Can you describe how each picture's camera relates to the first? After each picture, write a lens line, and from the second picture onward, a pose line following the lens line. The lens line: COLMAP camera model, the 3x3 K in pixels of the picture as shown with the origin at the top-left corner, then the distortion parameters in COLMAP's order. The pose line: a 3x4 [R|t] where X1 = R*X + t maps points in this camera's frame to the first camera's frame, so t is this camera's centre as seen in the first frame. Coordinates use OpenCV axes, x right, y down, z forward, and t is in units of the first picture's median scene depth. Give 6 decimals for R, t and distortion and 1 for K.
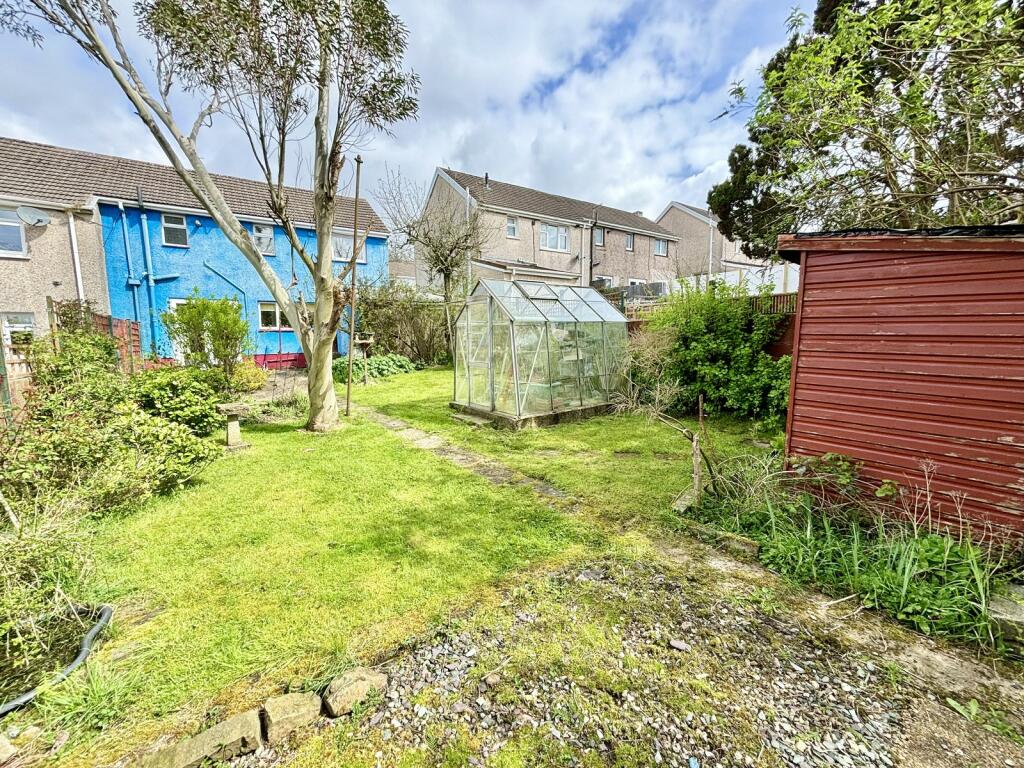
lens RADIAL K [[415.5, 0, 512.0], [0, 415.5, 384.0], [0, 0, 1]] dist [-0.002692, 0.000104]
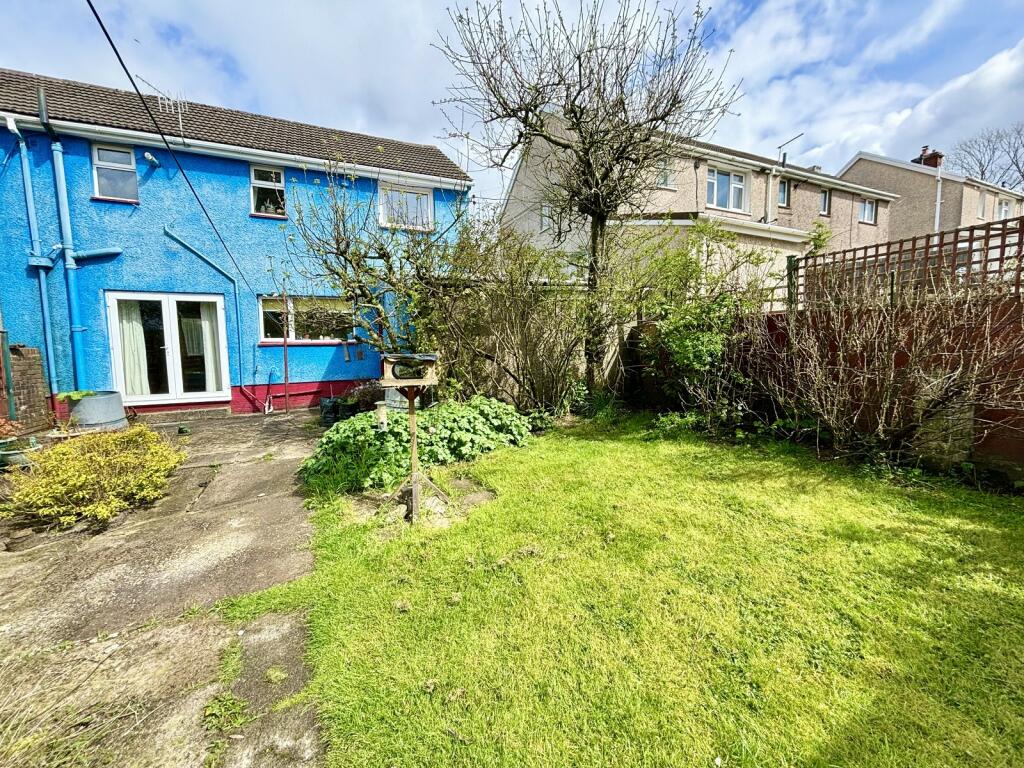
lens RADIAL K [[415.5, 0, 512.0], [0, 415.5, 384.0], [0, 0, 1]] dist [-0.002692, 0.000104]
pose [[0.986538, 0.009283, -0.163266, -0.174745], [-0.012288, 0.999773, -0.017408, -0.075705], [0.163067, 0.019180, 0.986429, 0.541213]]
